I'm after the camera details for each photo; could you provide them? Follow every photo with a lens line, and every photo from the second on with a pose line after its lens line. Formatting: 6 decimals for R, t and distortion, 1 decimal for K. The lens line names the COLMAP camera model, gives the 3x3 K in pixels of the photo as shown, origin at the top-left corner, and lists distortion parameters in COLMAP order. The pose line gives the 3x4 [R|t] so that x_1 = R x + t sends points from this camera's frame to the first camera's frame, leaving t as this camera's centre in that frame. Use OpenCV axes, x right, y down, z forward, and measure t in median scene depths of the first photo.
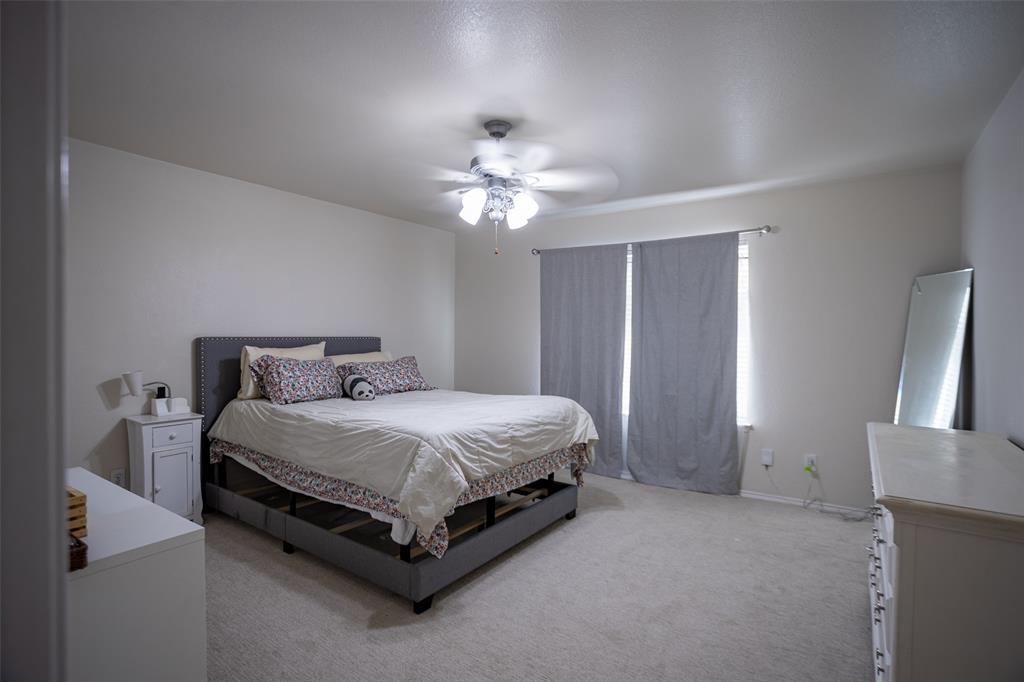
lens RADIAL K [[503.6, 0, 512.0], [0, 503.6, 341.0], [0, 0, 1]] dist [-0.055320, 0.022243]
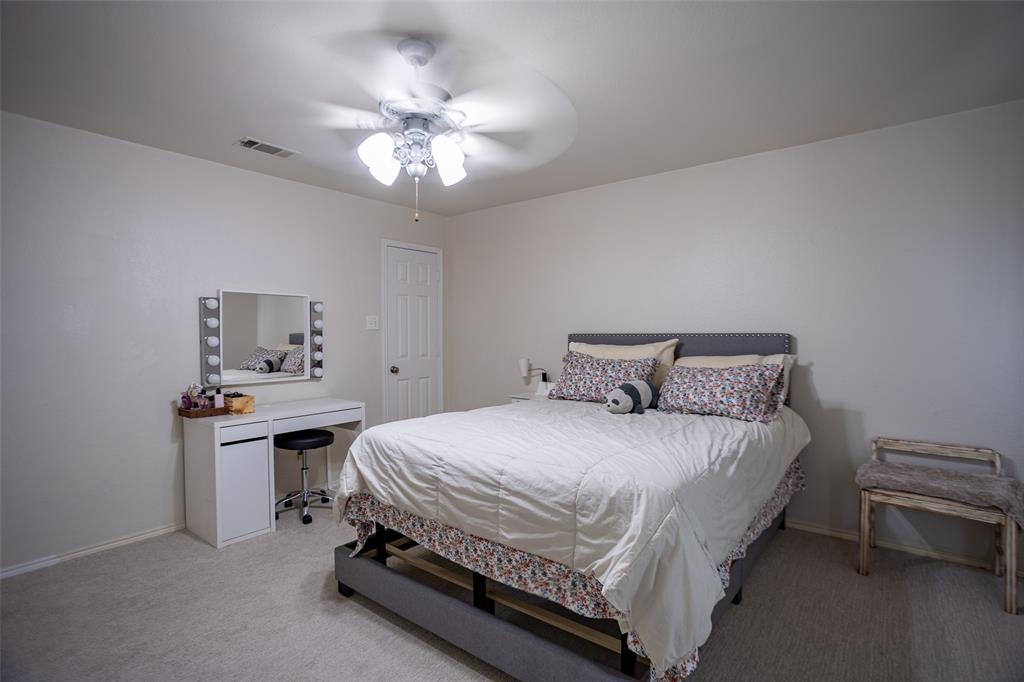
lens RADIAL K [[503.6, 0, 512.0], [0, 503.6, 341.0], [0, 0, 1]] dist [-0.055320, 0.022243]
pose [[-0.066569, 0.013592, -0.997689, 0.673697], [-0.007550, 0.999872, 0.014126, -0.007681], [0.997753, 0.008472, -0.066458, 1.146720]]
